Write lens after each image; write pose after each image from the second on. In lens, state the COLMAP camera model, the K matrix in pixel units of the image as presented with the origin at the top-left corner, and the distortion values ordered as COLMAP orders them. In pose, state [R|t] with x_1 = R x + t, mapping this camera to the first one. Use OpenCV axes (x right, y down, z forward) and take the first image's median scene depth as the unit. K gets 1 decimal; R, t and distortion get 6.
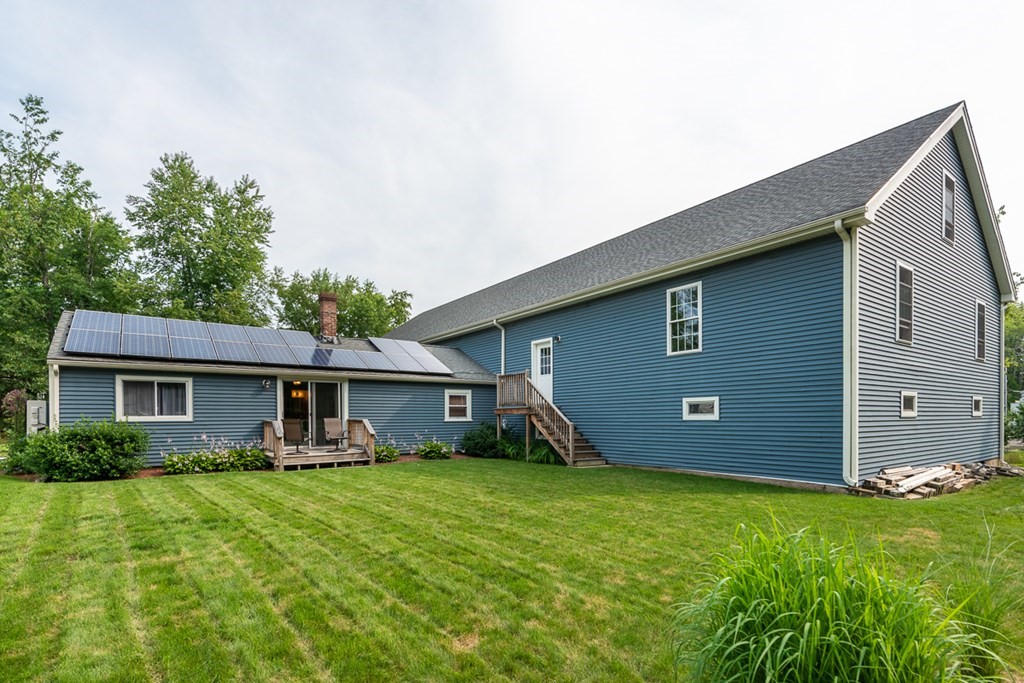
lens RADIAL K [[506.5, 0, 512.9], [0, 506.5, 415.1], [0, 0, 1]] dist [0.015048, -0.009681]
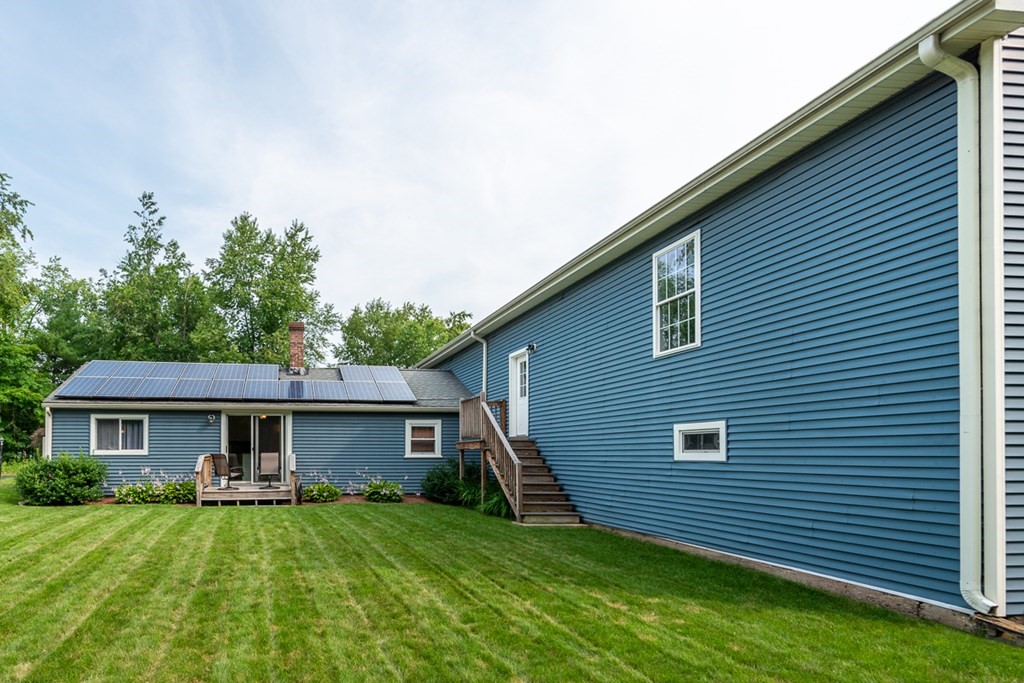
lens RADIAL K [[530.8, 0, 511.1], [0, 530.8, 442.6], [0, 0, 1]] dist [-0.001516, -0.000745]
pose [[0.860615, -0.002192, -0.509251, 0.488857], [-0.003486, 0.999942, -0.010196, -0.004365], [0.509243, 0.010550, 0.860558, 0.342646]]
